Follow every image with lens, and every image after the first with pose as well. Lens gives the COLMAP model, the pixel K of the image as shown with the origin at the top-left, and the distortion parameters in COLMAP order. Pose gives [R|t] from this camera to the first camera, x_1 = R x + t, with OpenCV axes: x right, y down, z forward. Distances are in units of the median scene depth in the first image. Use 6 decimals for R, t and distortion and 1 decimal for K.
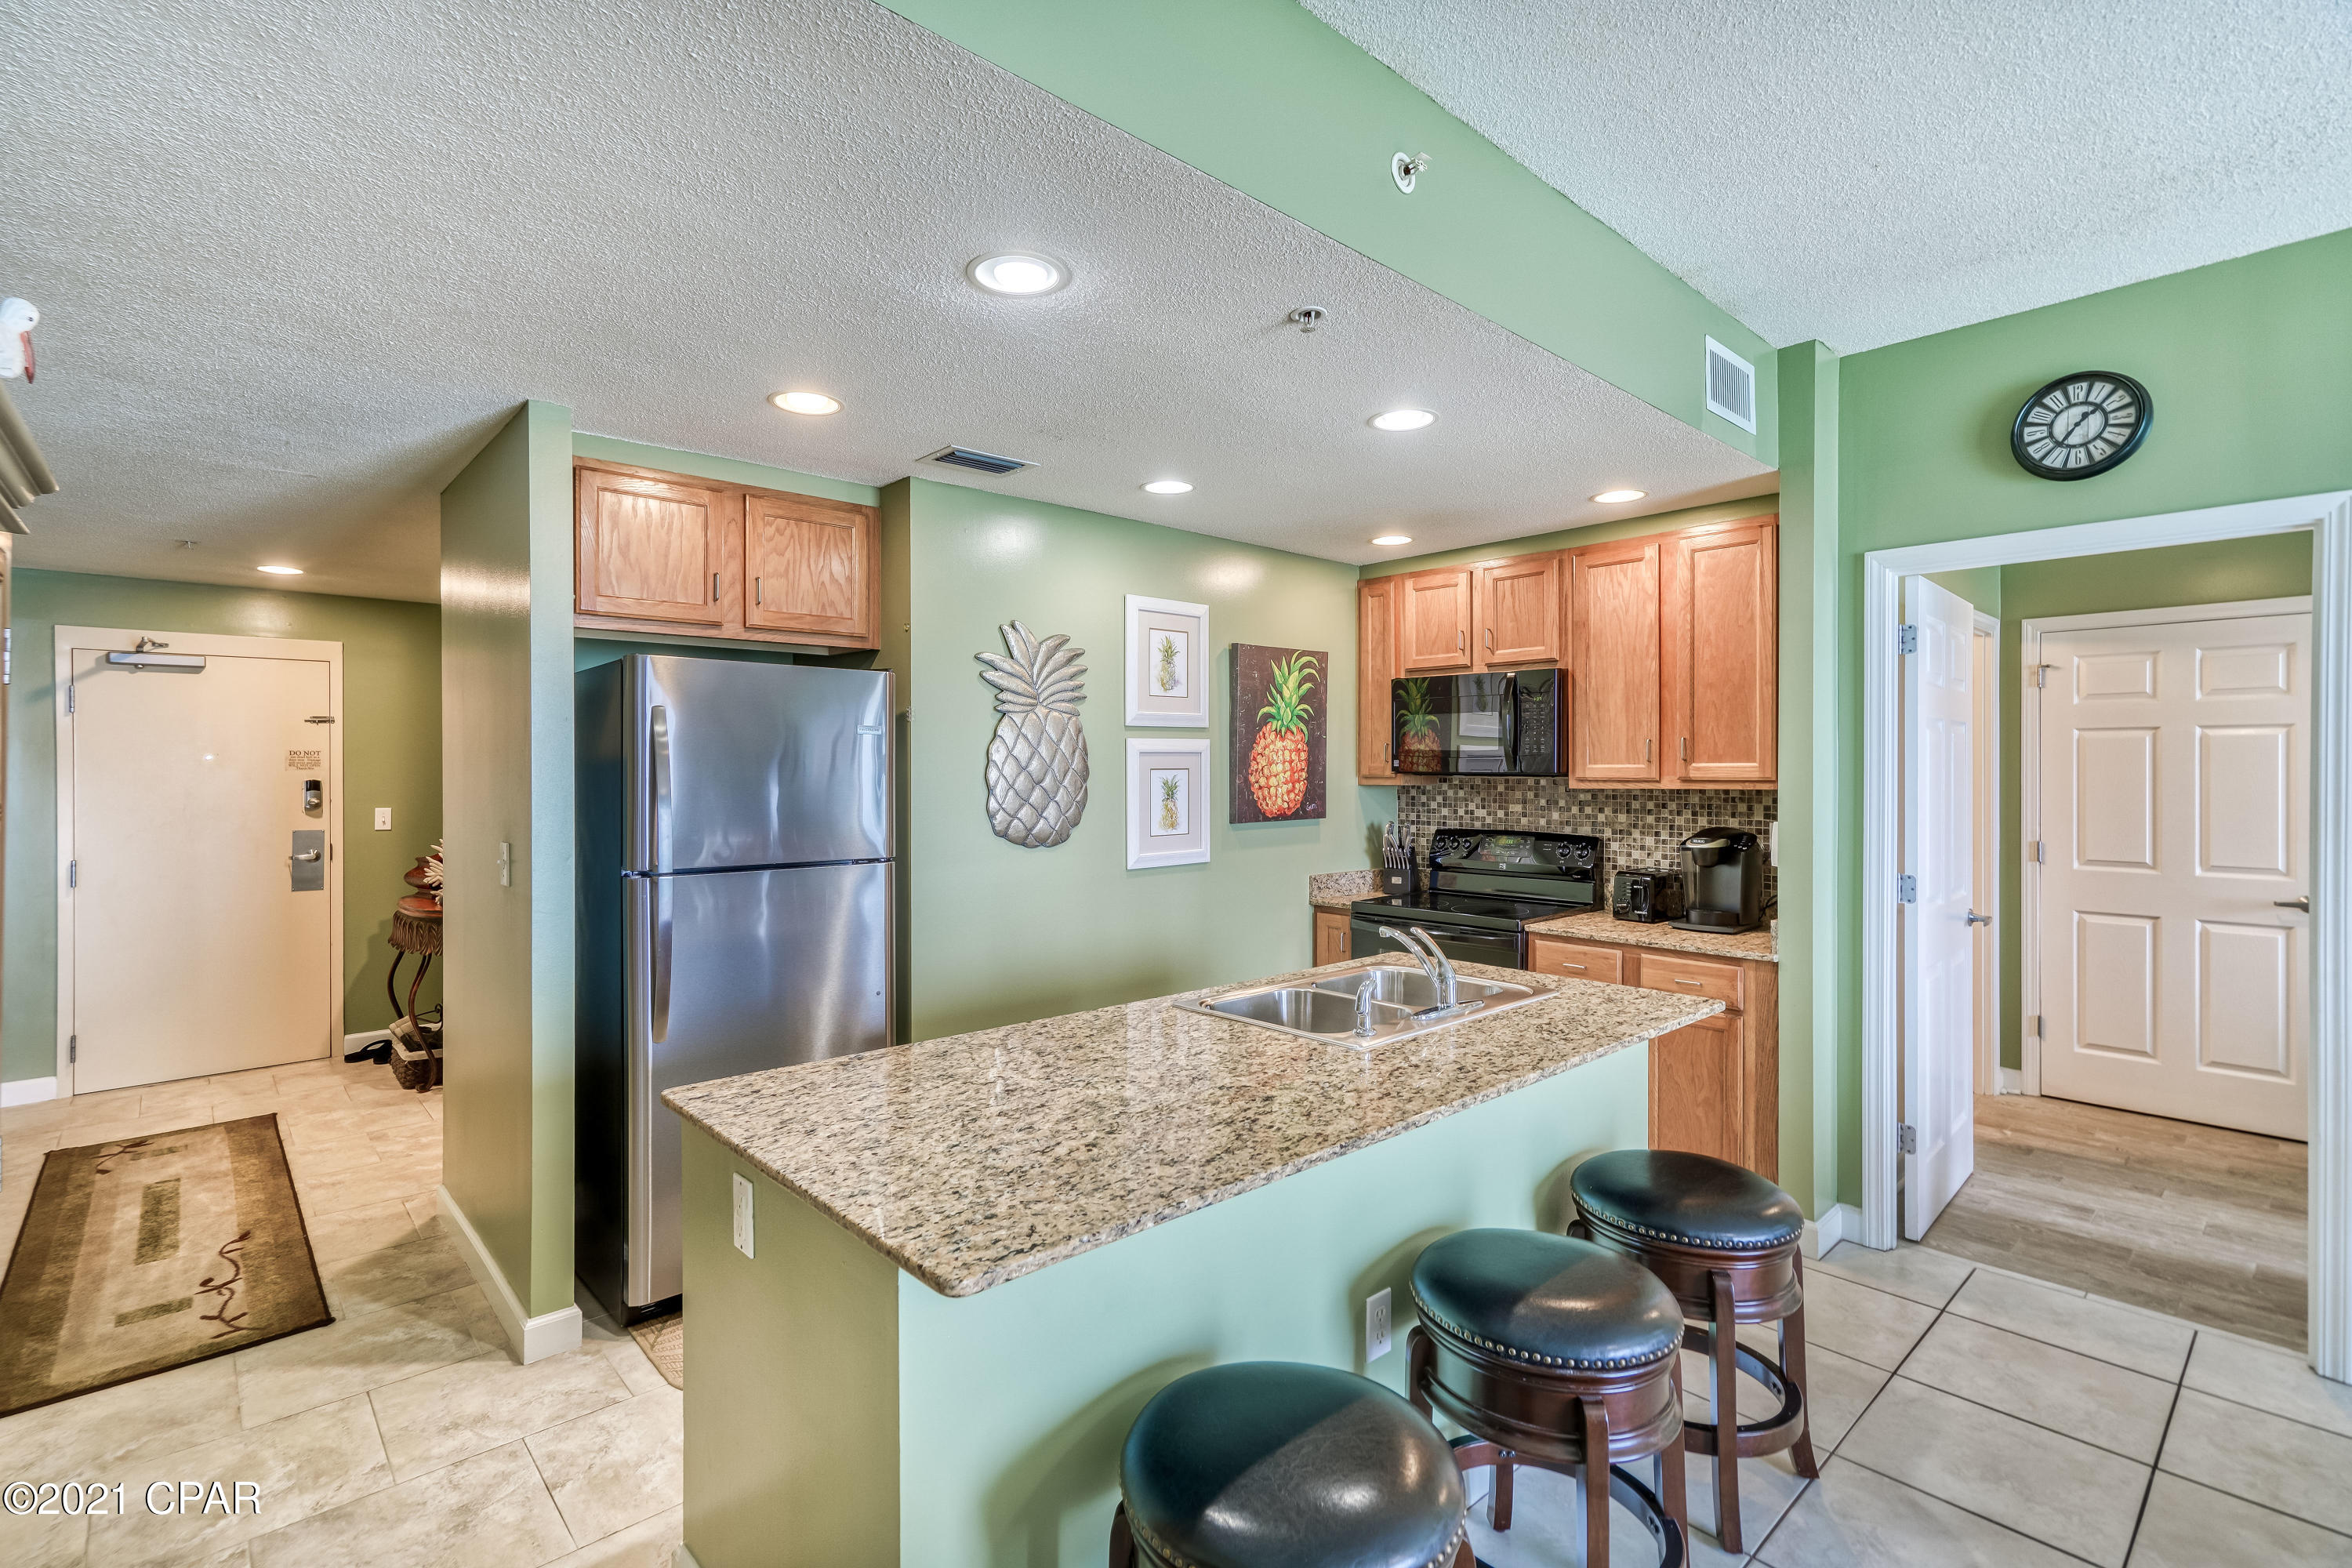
lens RADIAL K [[1099.2, 0, 1183.6], [0, 1099.2, 785.2], [0, 0, 1]] dist [-0.002852, 0.009176]
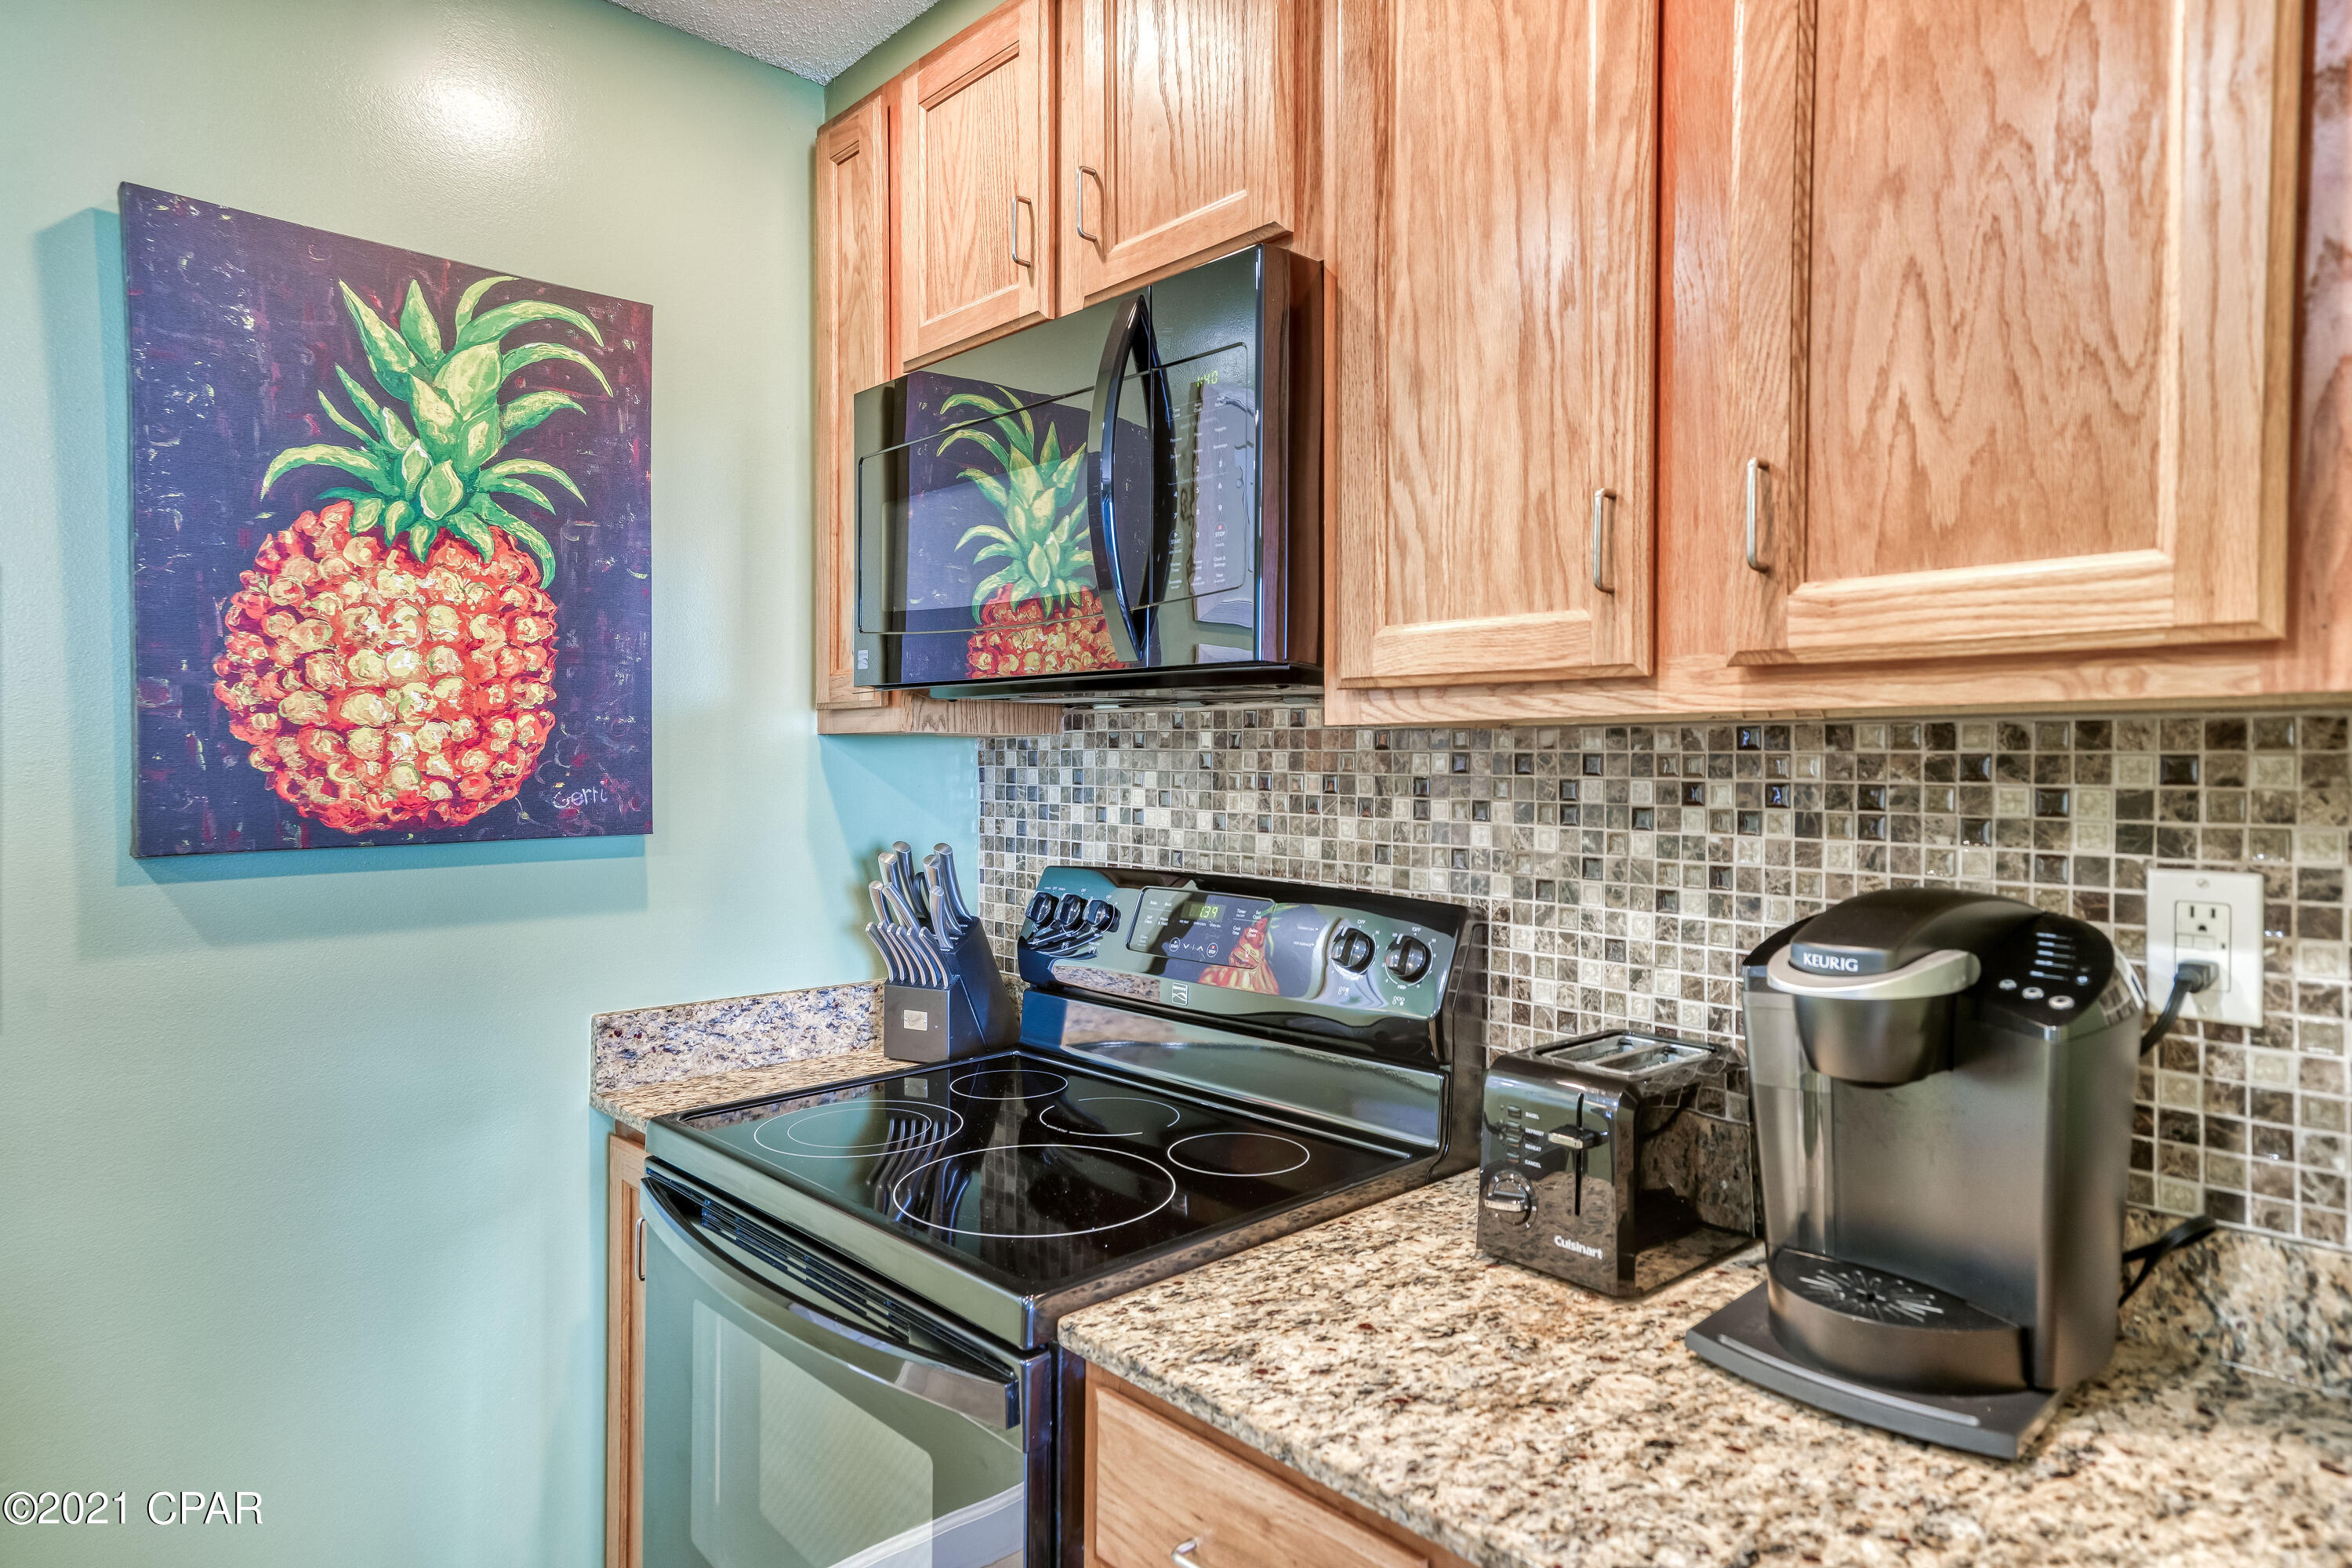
lens RADIAL K [[1352.7, 0, 1189.2], [0, 1352.7, 794.2], [0, 0, 1]] dist [0.015109, 0.000840]
pose [[0.999938, 0.003134, 0.010668, 0.317089], [-0.003237, 0.999948, 0.009698, 0.016135], [-0.010637, -0.009732, 0.999896, 0.684875]]
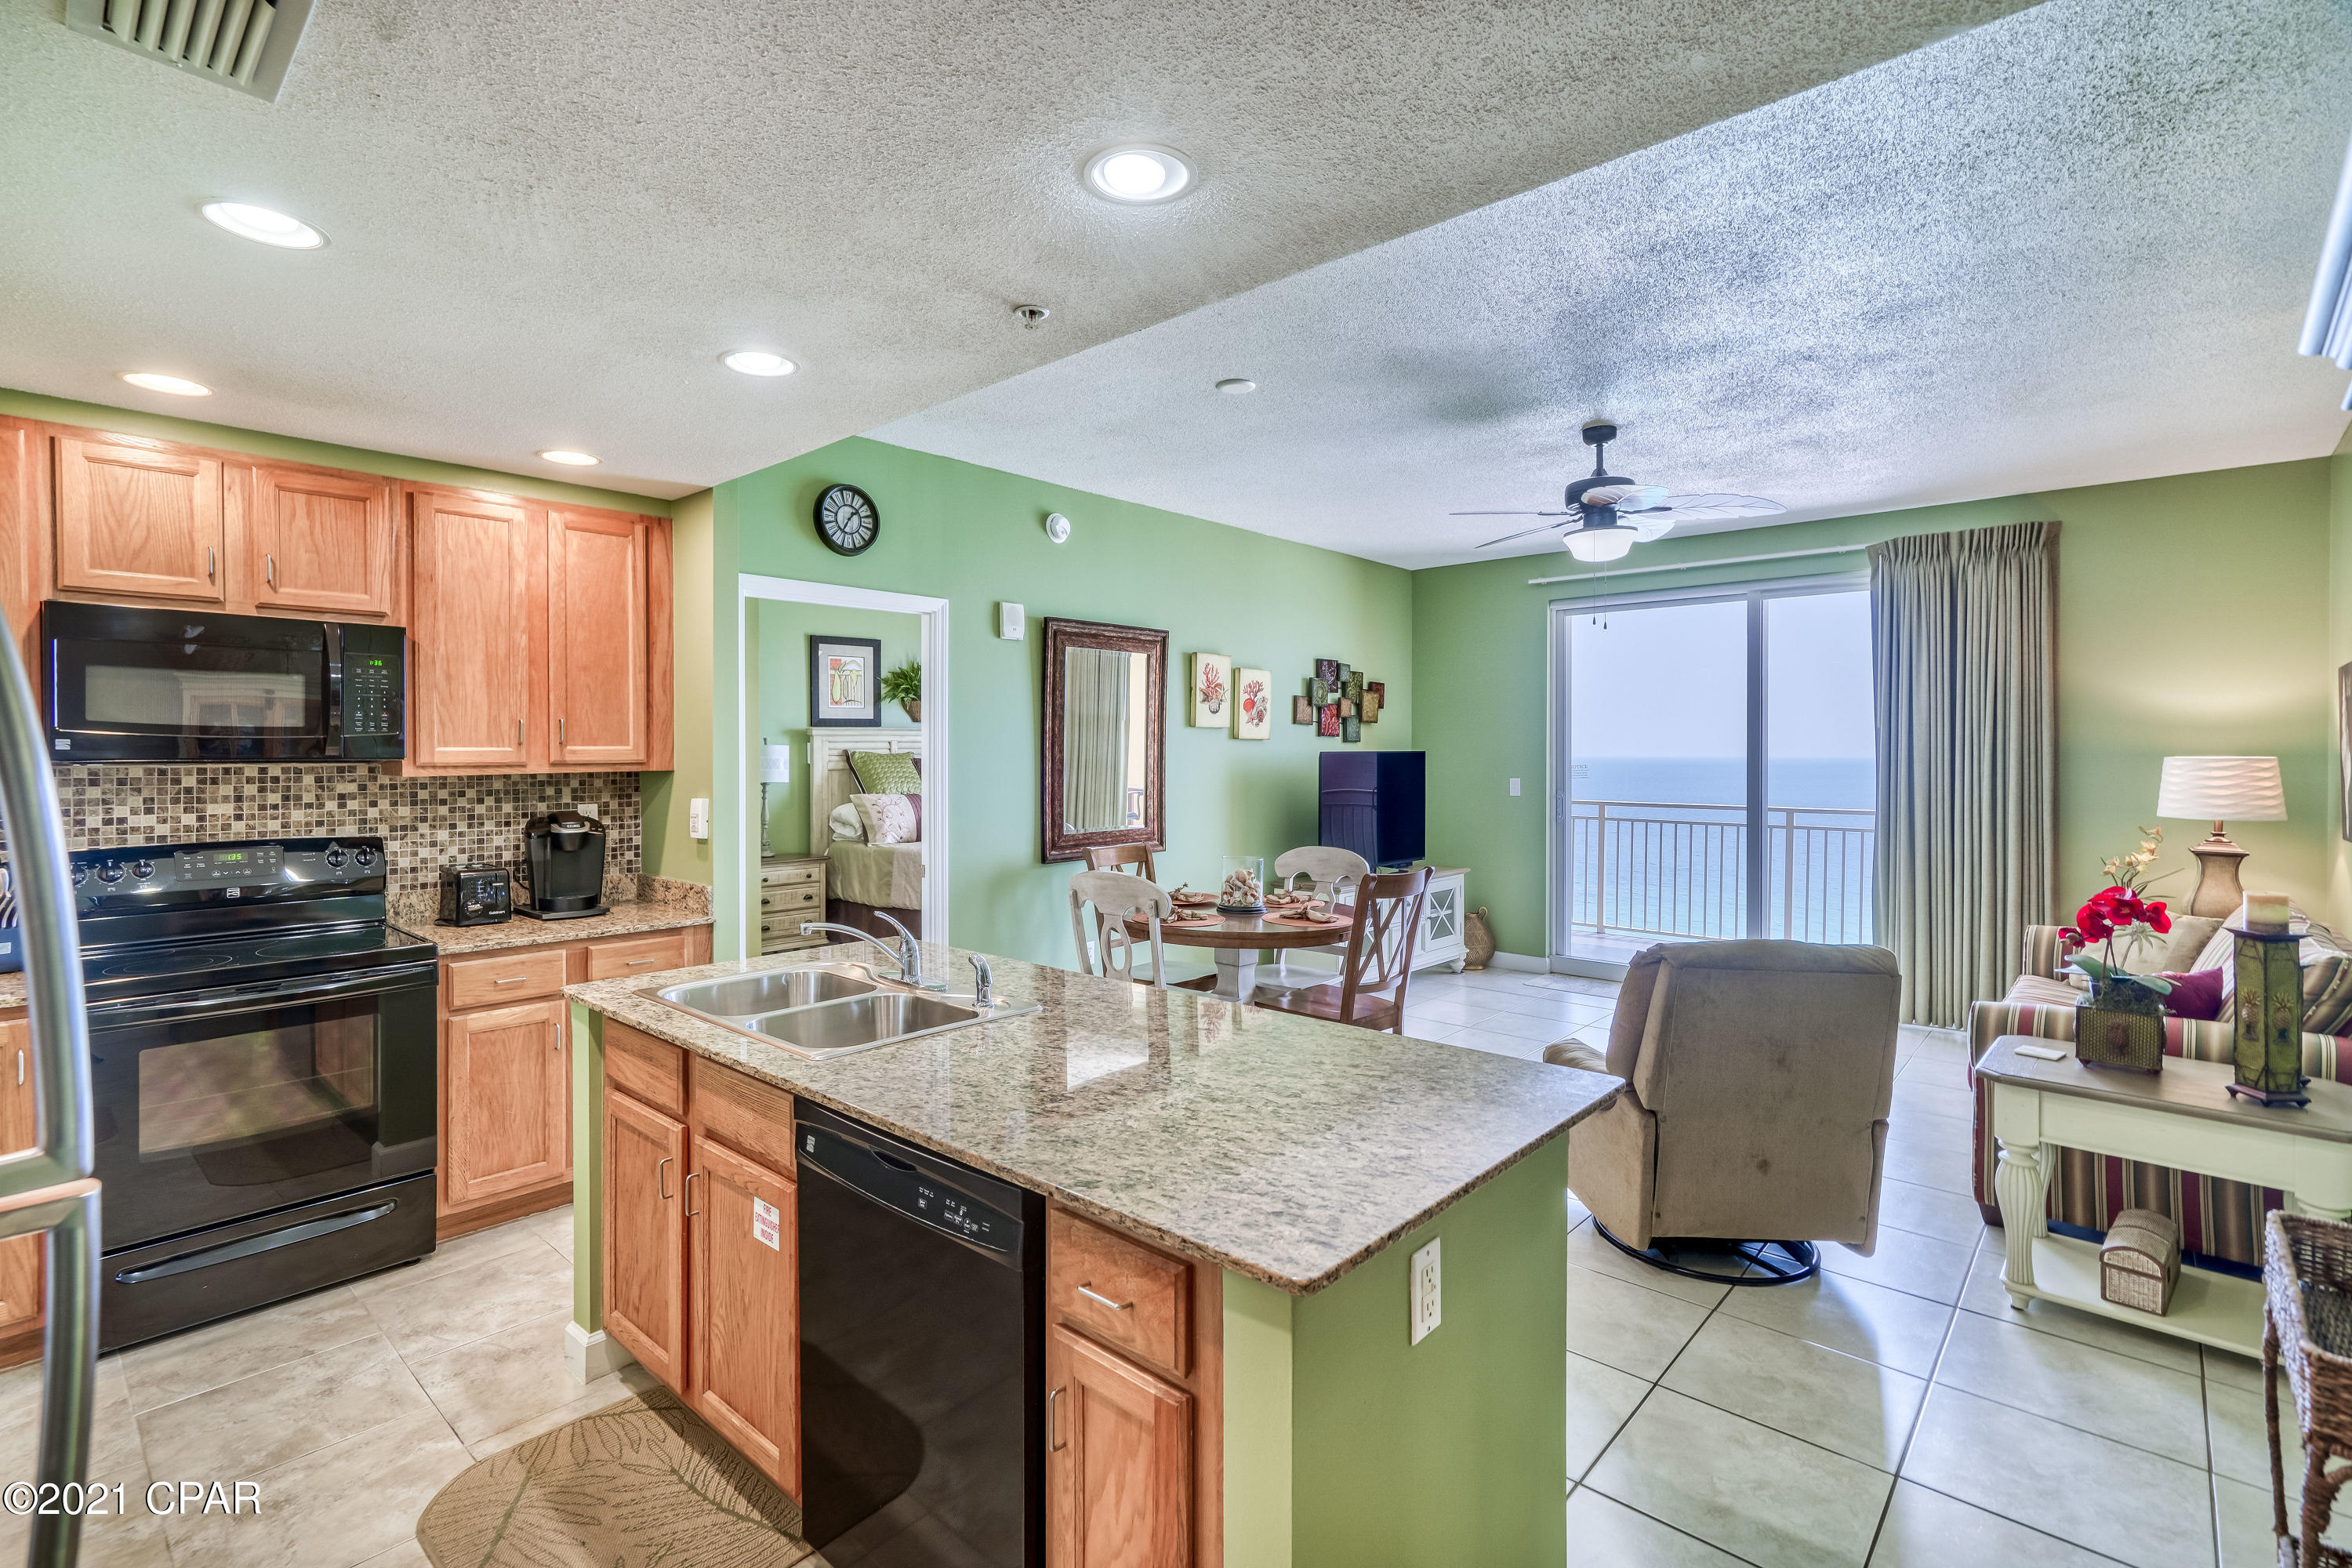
lens RADIAL K [[1099.2, 0, 1137.2], [0, 1099.2, 750.5], [0, 0, 1]] dist [-0.002852, 0.009176]
pose [[-0.077881, 0.000424, 0.996963, -0.498421], [0.018620, 0.999826, 0.001029, -0.007183], [-0.996789, 0.018644, -0.077876, 0.527910]]
